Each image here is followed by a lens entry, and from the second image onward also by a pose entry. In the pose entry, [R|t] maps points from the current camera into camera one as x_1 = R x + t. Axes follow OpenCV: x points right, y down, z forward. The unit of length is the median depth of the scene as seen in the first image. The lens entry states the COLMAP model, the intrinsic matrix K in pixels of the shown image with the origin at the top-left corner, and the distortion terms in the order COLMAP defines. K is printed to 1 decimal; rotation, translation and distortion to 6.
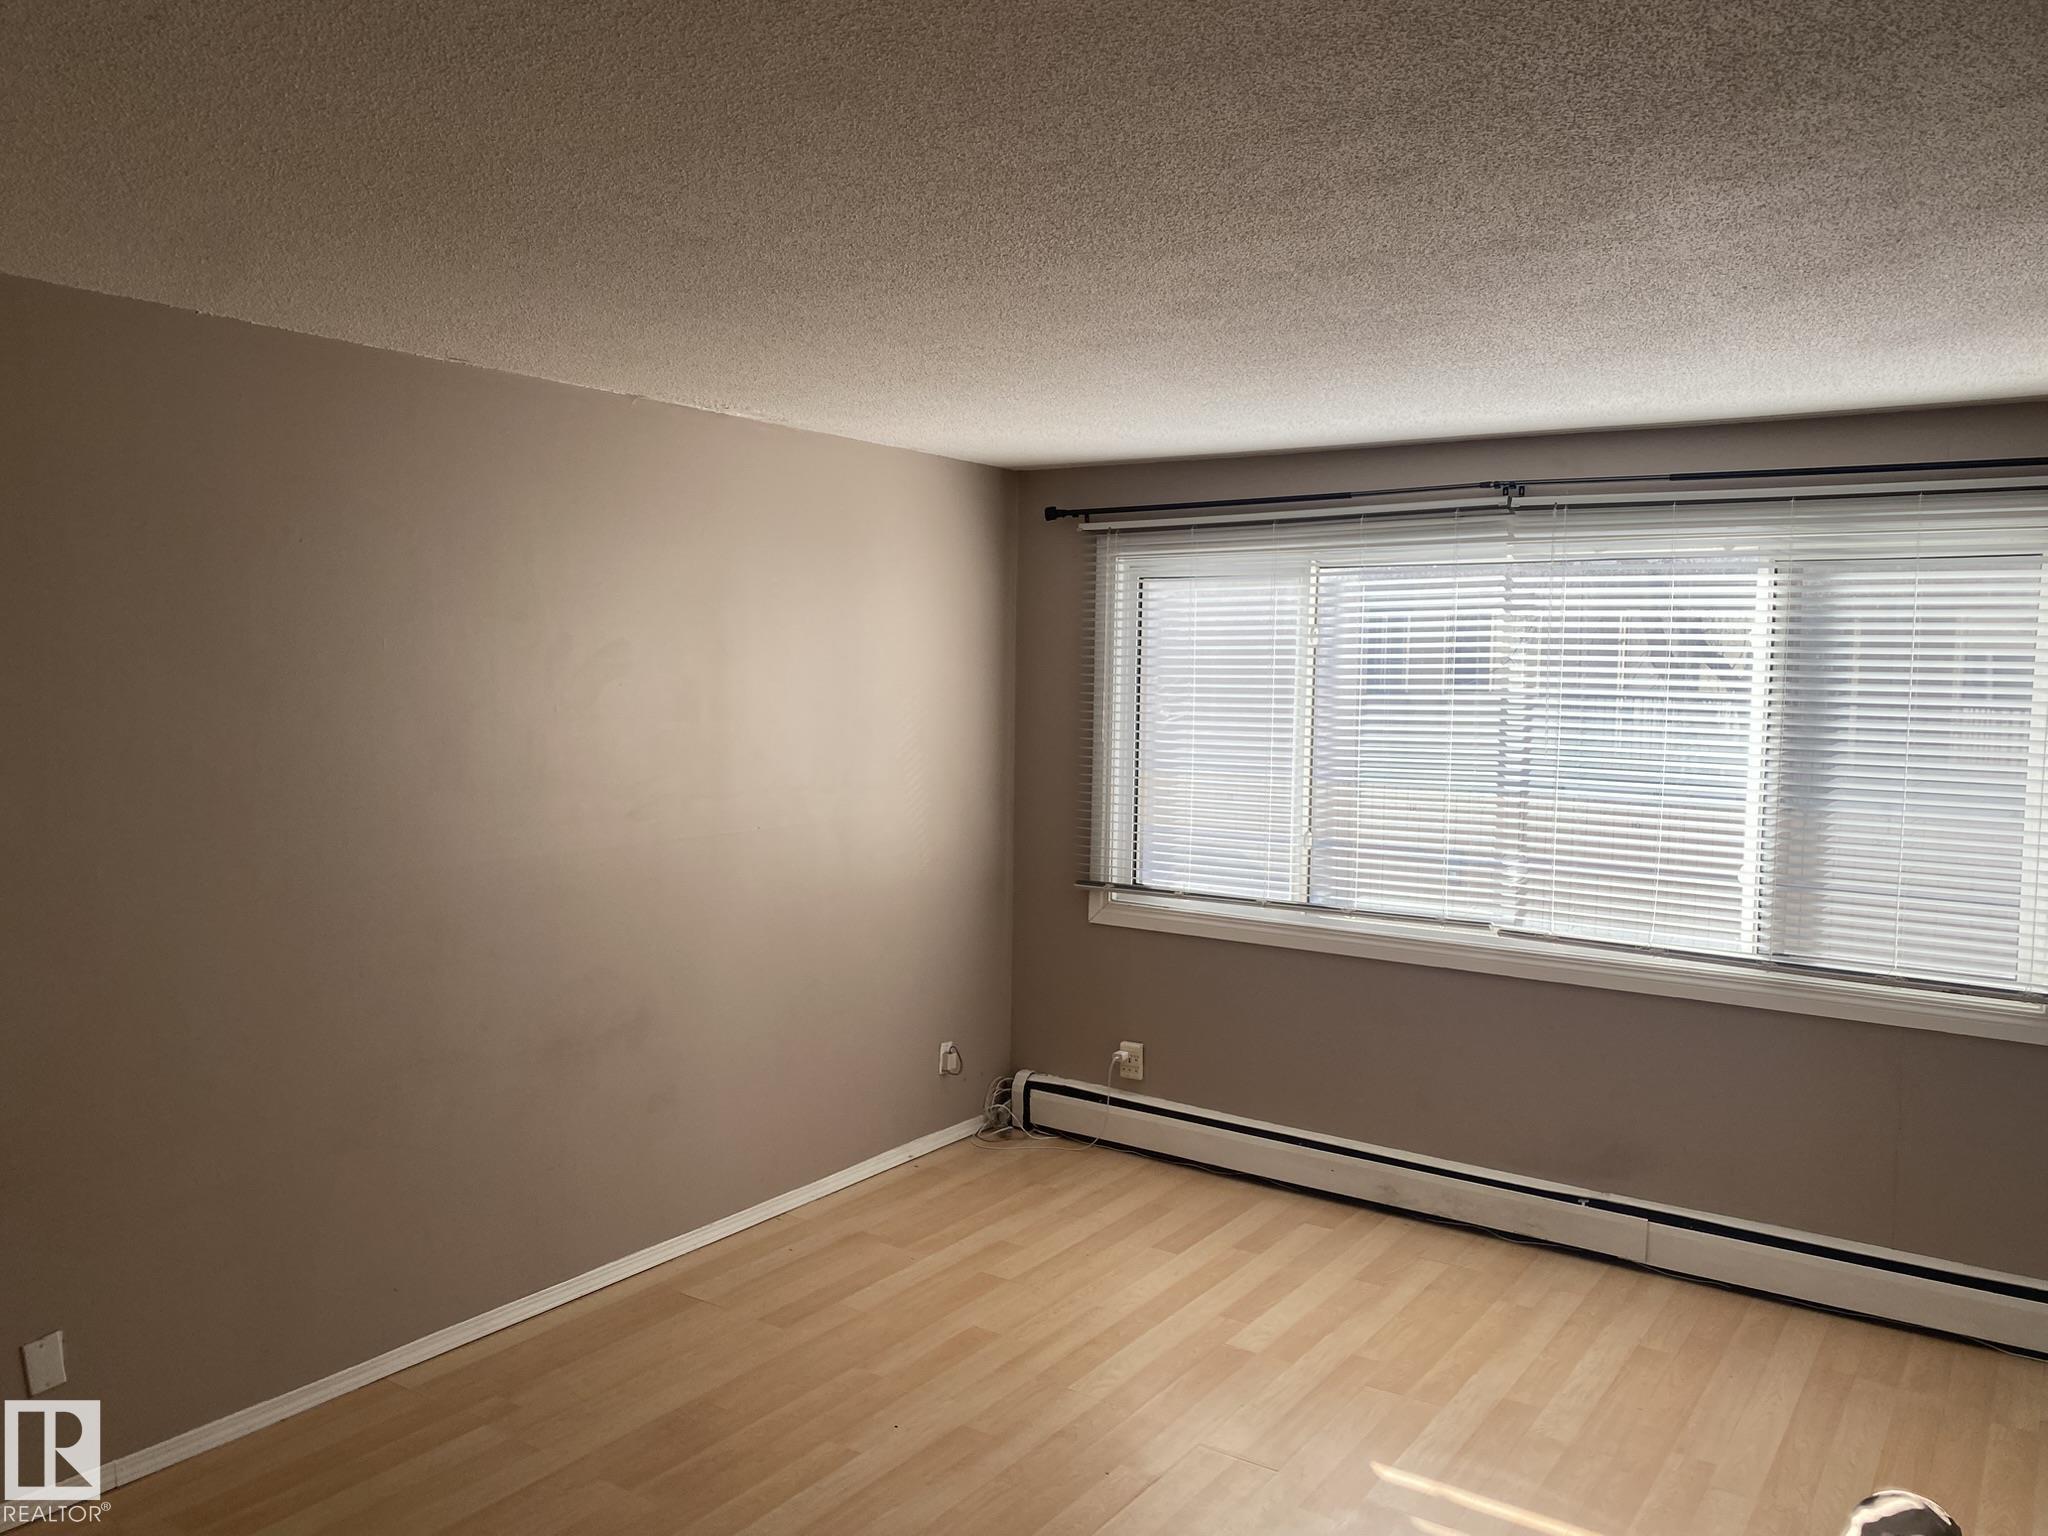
lens RADIAL K [[1578.8, 0, 1033.0], [0, 1578.8, 764.5], [0, 0, 1]] dist [0.034245, -0.006789]
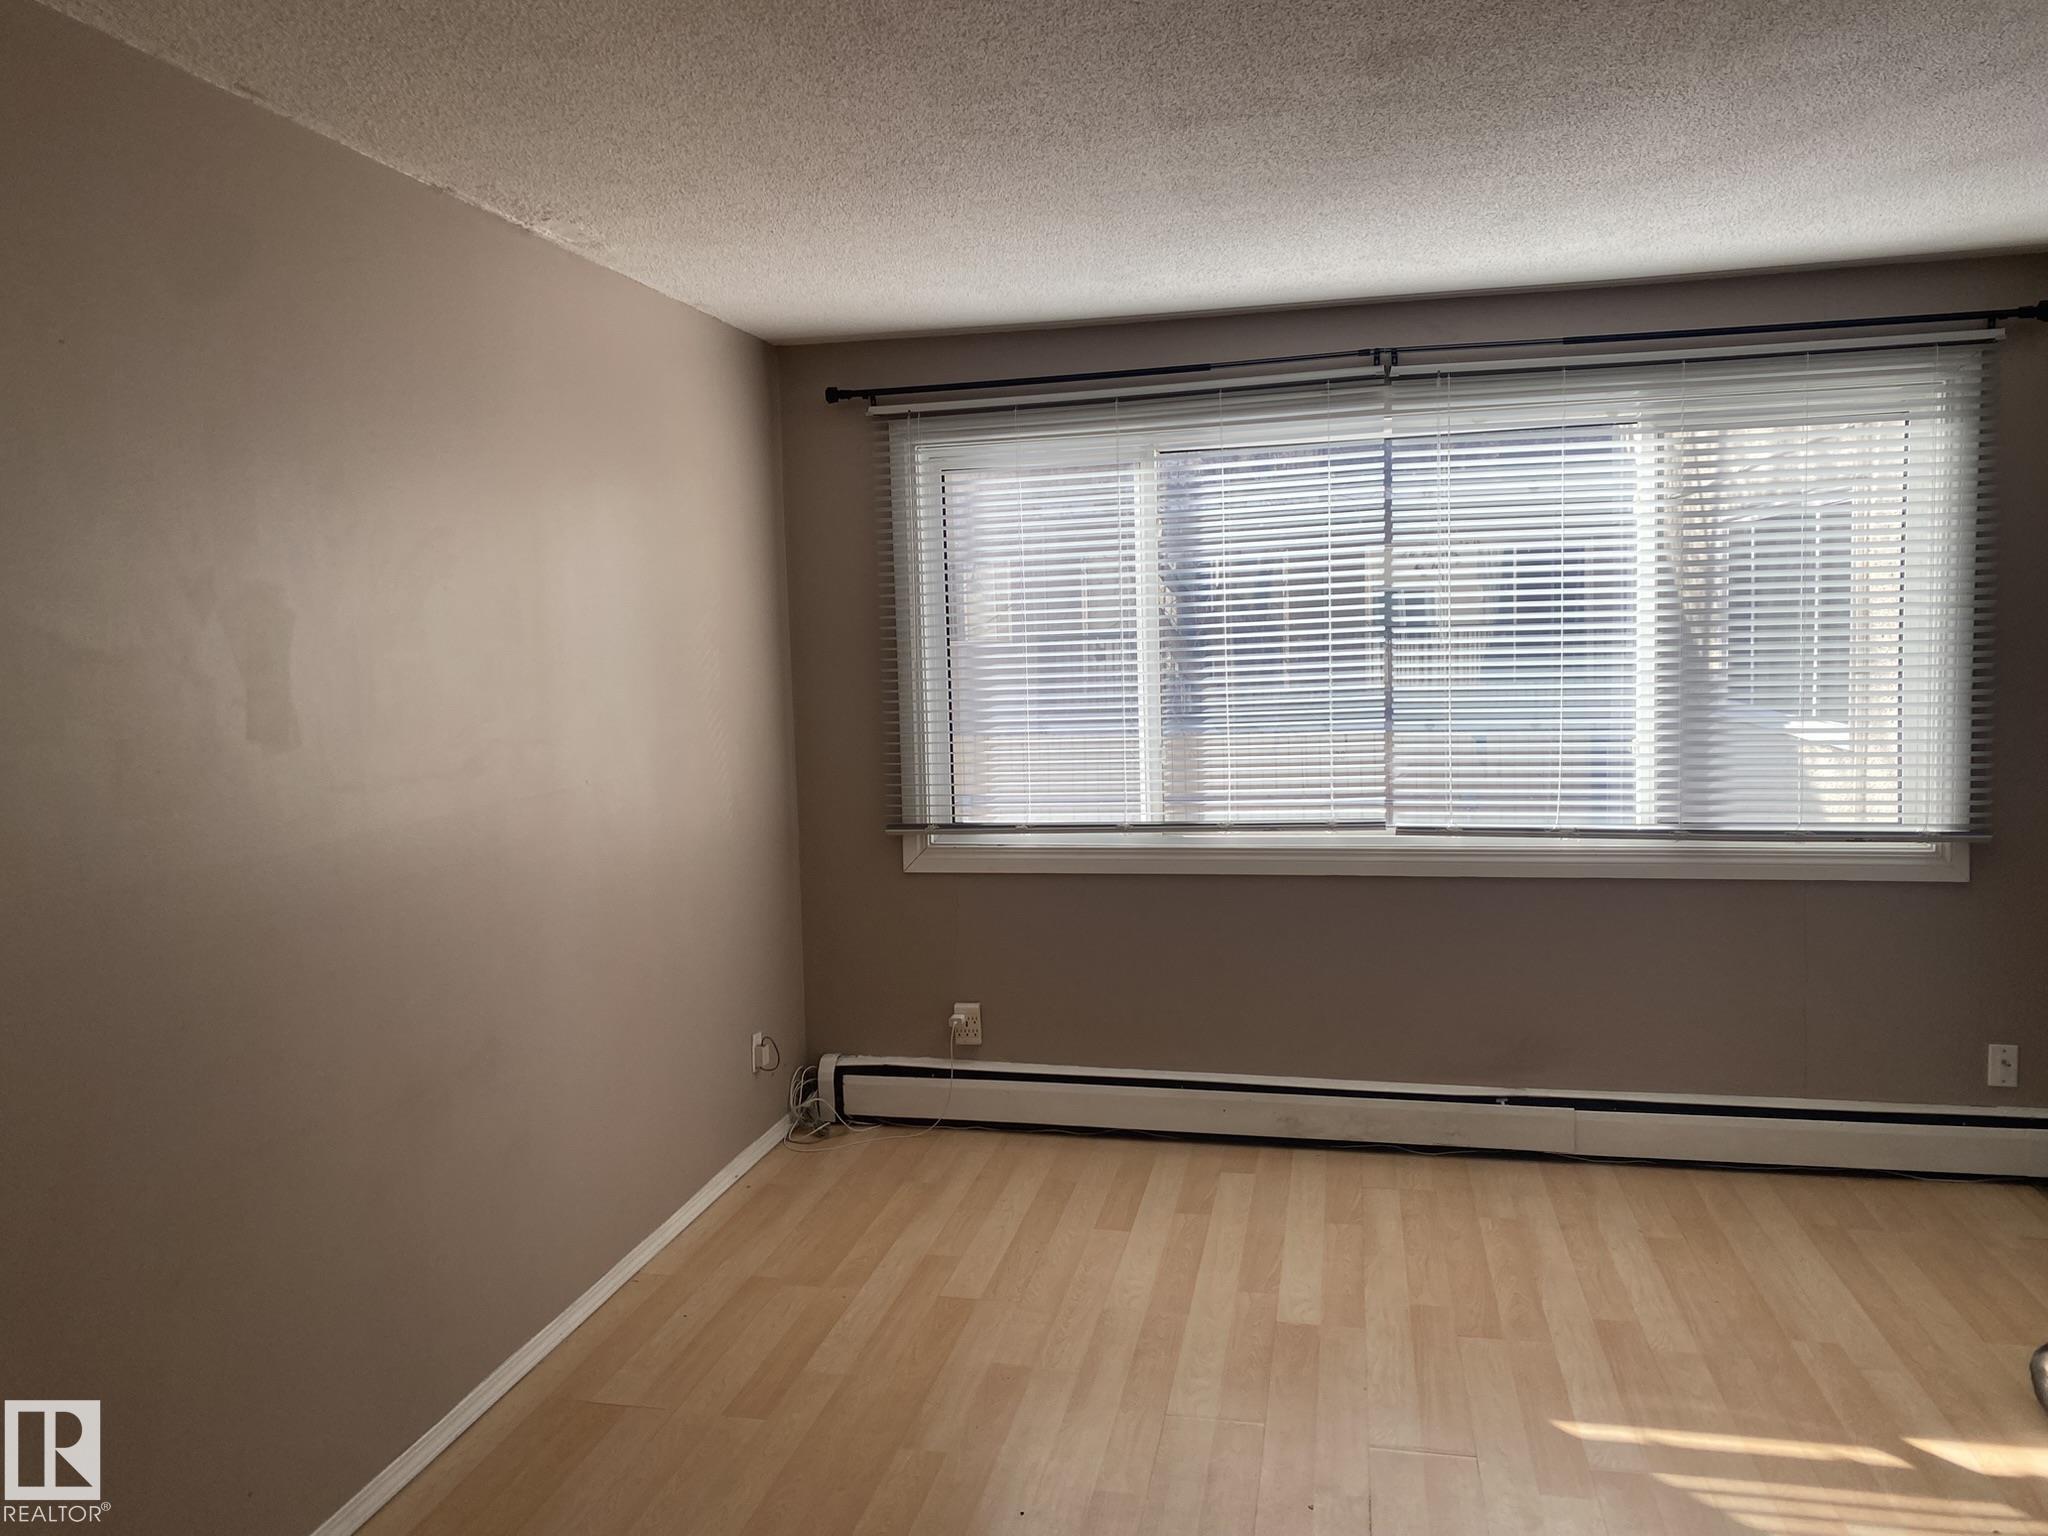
lens RADIAL K [[1590.7, 0, 1018.6], [0, 1590.7, 742.6], [0, 0, 1]] dist [0.046846, -0.004473]
pose [[0.928708, -0.070320, 0.364084, -0.243164], [0.067875, 0.997503, 0.019524, 0.018634], [-0.364548, 0.006580, 0.931161, 0.187595]]
